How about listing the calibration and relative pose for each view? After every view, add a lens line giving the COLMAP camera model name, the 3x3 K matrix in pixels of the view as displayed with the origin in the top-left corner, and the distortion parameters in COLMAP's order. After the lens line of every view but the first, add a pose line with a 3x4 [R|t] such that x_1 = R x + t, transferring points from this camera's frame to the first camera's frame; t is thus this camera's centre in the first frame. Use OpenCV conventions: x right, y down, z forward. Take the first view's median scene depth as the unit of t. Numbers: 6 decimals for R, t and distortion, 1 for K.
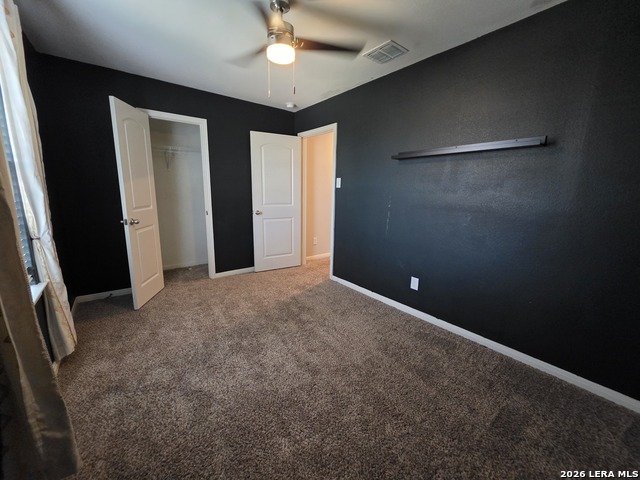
lens RADIAL K [[256.8, 0, 318.3], [0, 256.8, 237.1], [0, 0, 1]] dist [0.002271, -0.000071]
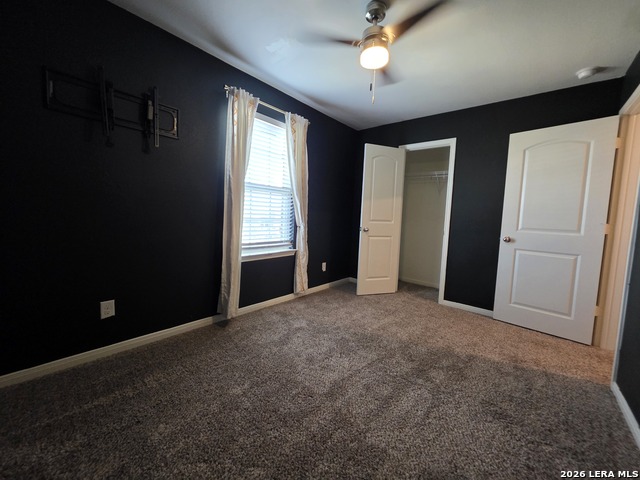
lens RADIAL K [[256.8, 0, 318.6], [0, 256.8, 237.9], [0, 0, 1]] dist [0.002271, -0.000071]
pose [[0.208284, 0.074824, -0.975202, 0.482683], [-0.221841, 0.974698, 0.027405, 0.000503], [0.952578, 0.210631, 0.219613, 0.412042]]
